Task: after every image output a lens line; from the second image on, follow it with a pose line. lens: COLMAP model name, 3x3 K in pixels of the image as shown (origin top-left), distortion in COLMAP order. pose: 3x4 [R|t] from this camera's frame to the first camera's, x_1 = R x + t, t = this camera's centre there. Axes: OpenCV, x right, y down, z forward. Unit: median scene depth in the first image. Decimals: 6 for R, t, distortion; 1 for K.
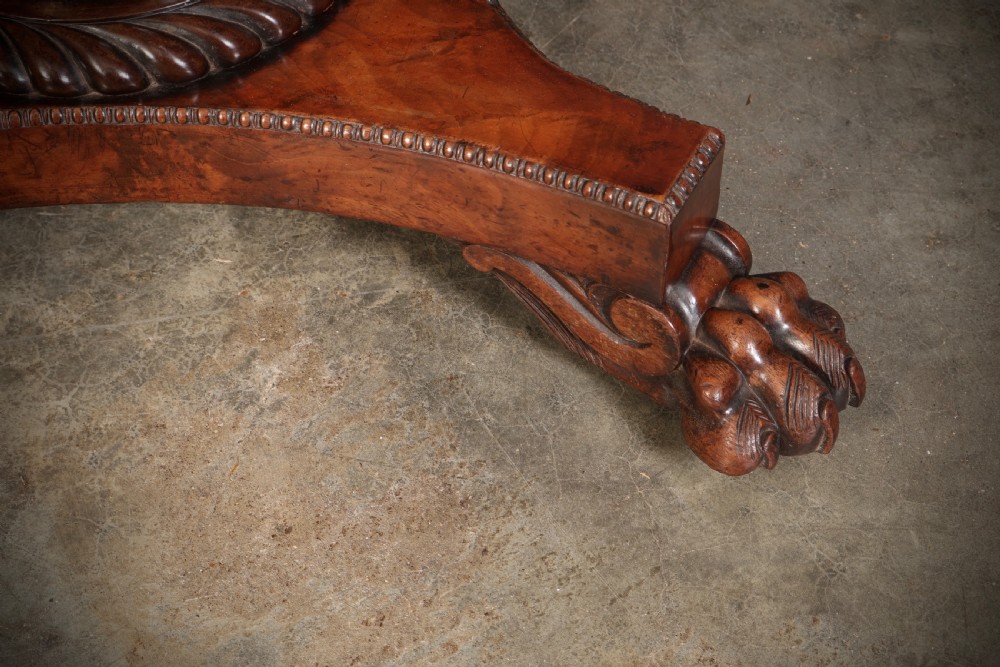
lens RADIAL K [[1545.4, 0, 500.2], [0, 1545.4, 332.4], [0, 0, 1]] dist [0.002311, 0.042213]
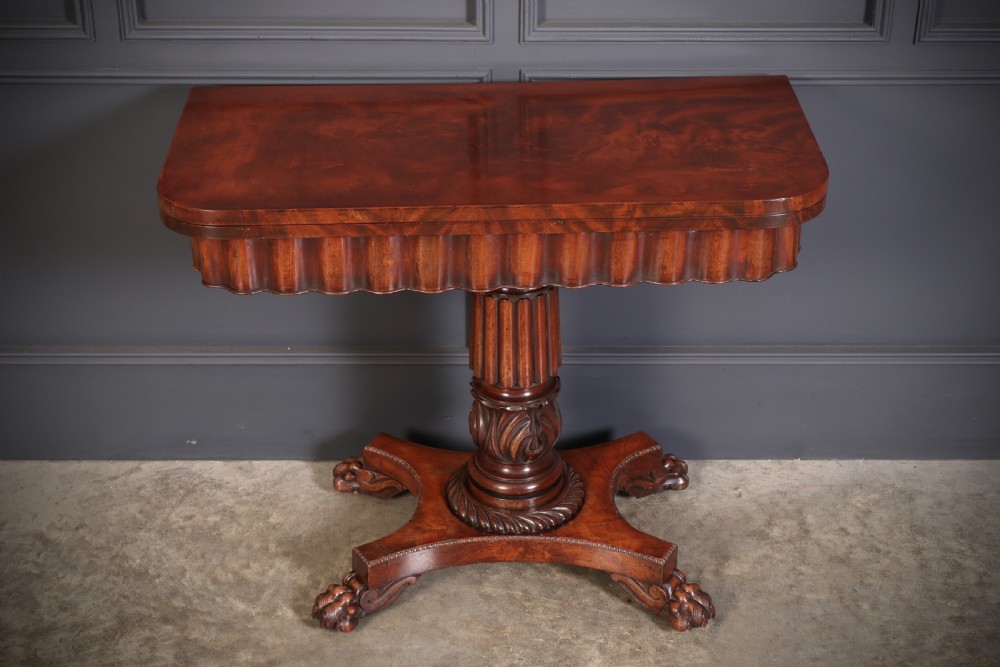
lens RADIAL K [[1748.2, 0, 502.8], [0, 1748.2, 331.8], [0, 0, 1]] dist [0.009450, -0.019331]
pose [[0.999853, 0.015848, -0.006525, -0.385019], [-0.017099, 0.948115, -0.317468, 0.496441], [0.001155, 0.317533, 0.948247, -2.884408]]
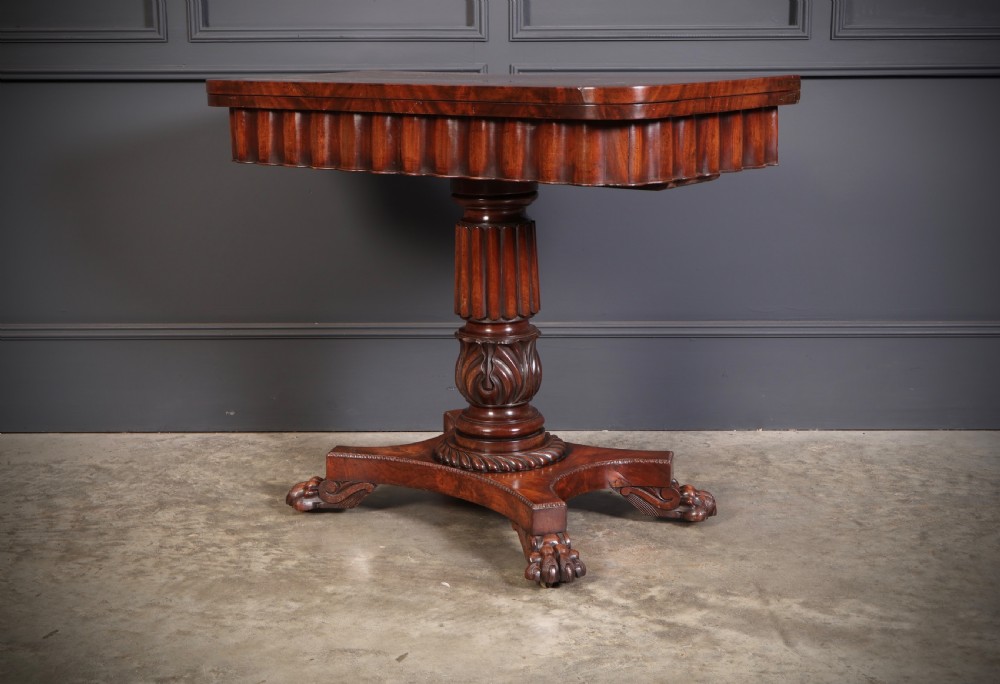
lens RADIAL K [[1567.7, 0, 487.8], [0, 1567.7, 342.0], [0, 0, 1]] dist [0.011647, -0.013712]
pose [[0.999452, 0.003860, -0.032862, -0.294796], [-0.022214, 0.814335, -0.579970, 1.868034], [0.024522, 0.580383, 0.813975, -2.410104]]
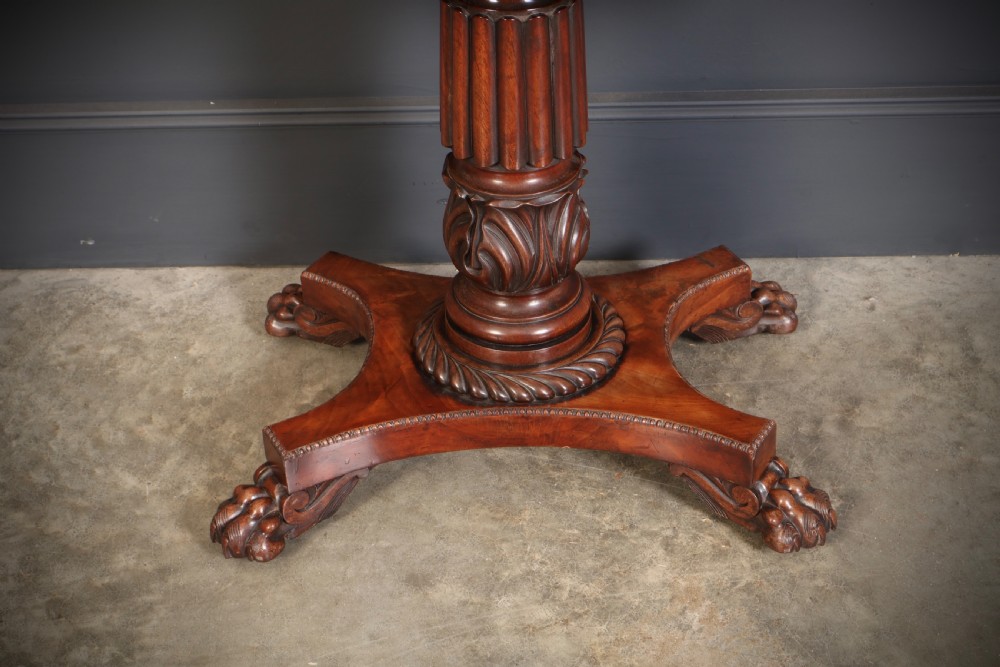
lens RADIAL K [[1643.3, 0, 498.2], [0, 1643.3, 333.8], [0, 0, 1]] dist [0.020341, -0.040497]
pose [[0.998100, 0.004705, -0.061429, -0.279129], [-0.017711, 0.976905, -0.212941, 0.133844], [0.059009, 0.213624, 0.975132, -1.353053]]
